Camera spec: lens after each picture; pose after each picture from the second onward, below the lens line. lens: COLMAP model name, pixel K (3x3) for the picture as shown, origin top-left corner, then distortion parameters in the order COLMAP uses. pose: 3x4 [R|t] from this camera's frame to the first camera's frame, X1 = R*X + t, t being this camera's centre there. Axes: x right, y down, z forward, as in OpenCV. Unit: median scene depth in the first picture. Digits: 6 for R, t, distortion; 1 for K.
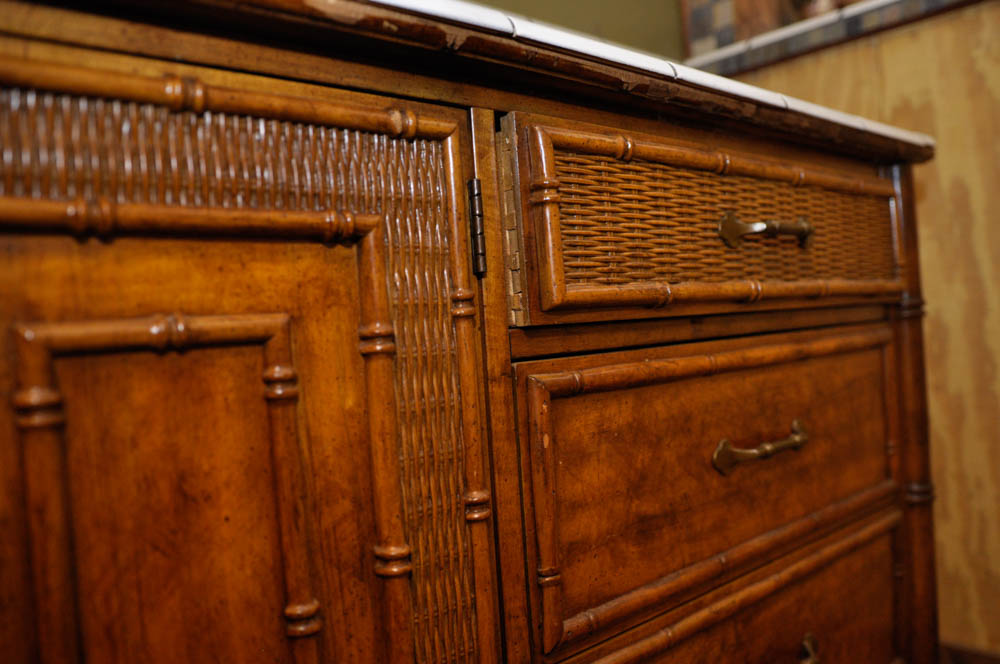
lens RADIAL K [[778.7, 0, 496.9], [0, 778.7, 338.8], [0, 0, 1]] dist [-0.082986, 0.046160]
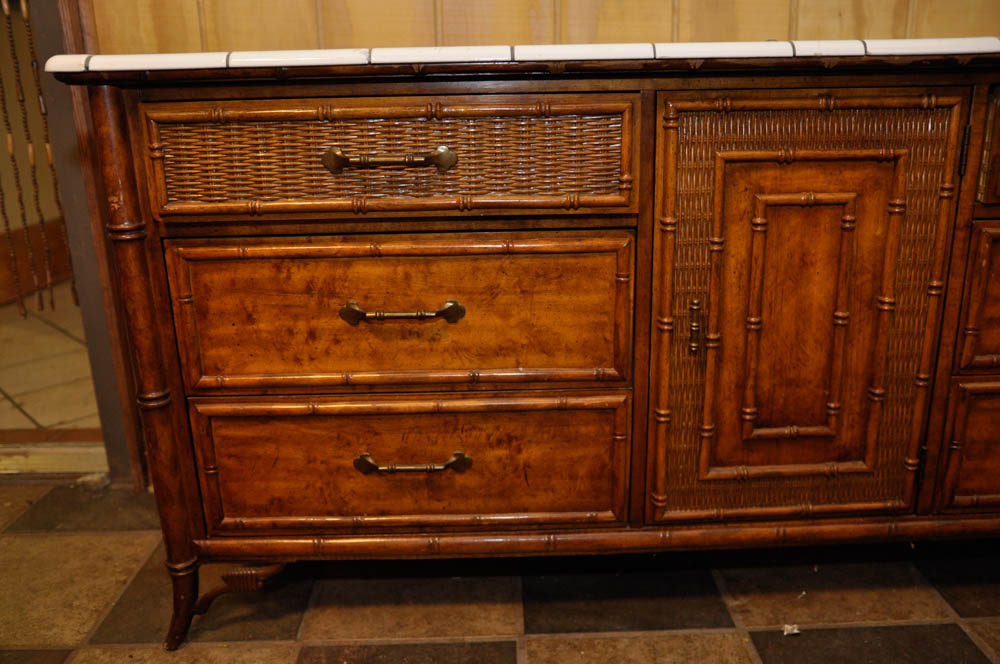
lens RADIAL K [[778.7, 0, 497.1], [0, 778.7, 327.6], [0, 0, 1]] dist [-0.082986, 0.046160]
pose [[0.766777, 0.222758, -0.602023, 0.358230], [-0.030179, 0.949330, 0.312829, -0.315715], [0.641203, -0.221702, 0.734647, -1.403818]]
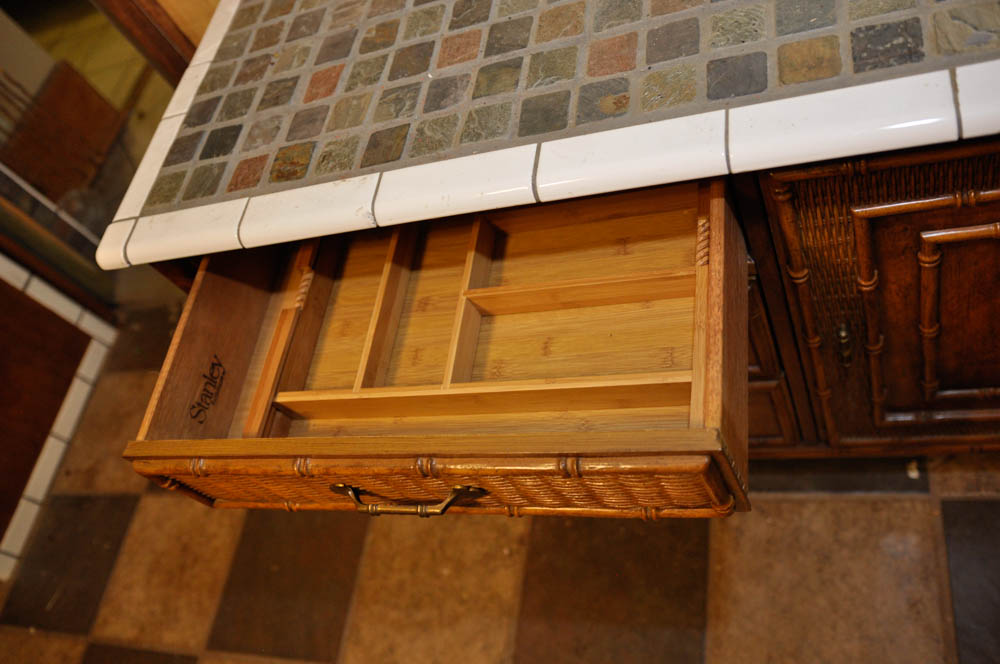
lens RADIAL K [[816.4, 0, 504.1], [0, 816.4, 340.8], [0, 0, 1]] dist [-0.060084, 0.023047]
pose [[0.618151, 0.531825, -0.578837, 0.062986], [0.349067, 0.474067, 0.808339, -1.524098], [0.704302, -0.701729, 0.107402, -0.178211]]
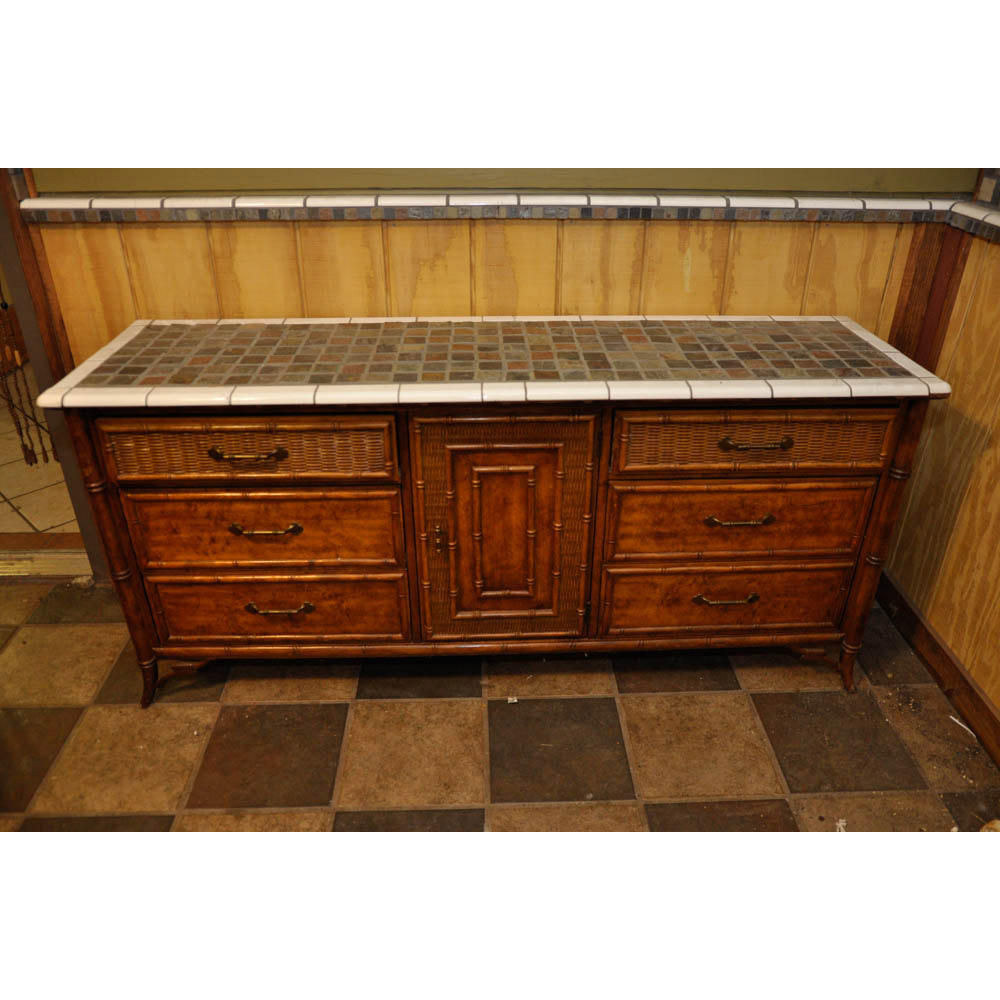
lens RADIAL K [[782.5, 0, 499.6], [0, 782.5, 498.9], [0, 0, 1]] dist [-0.081651, 0.040946]
pose [[0.782320, 0.360663, -0.507837, 1.544323], [-0.058769, 0.854411, 0.516264, -1.791423], [0.620098, -0.374038, 0.689618, -1.763884]]
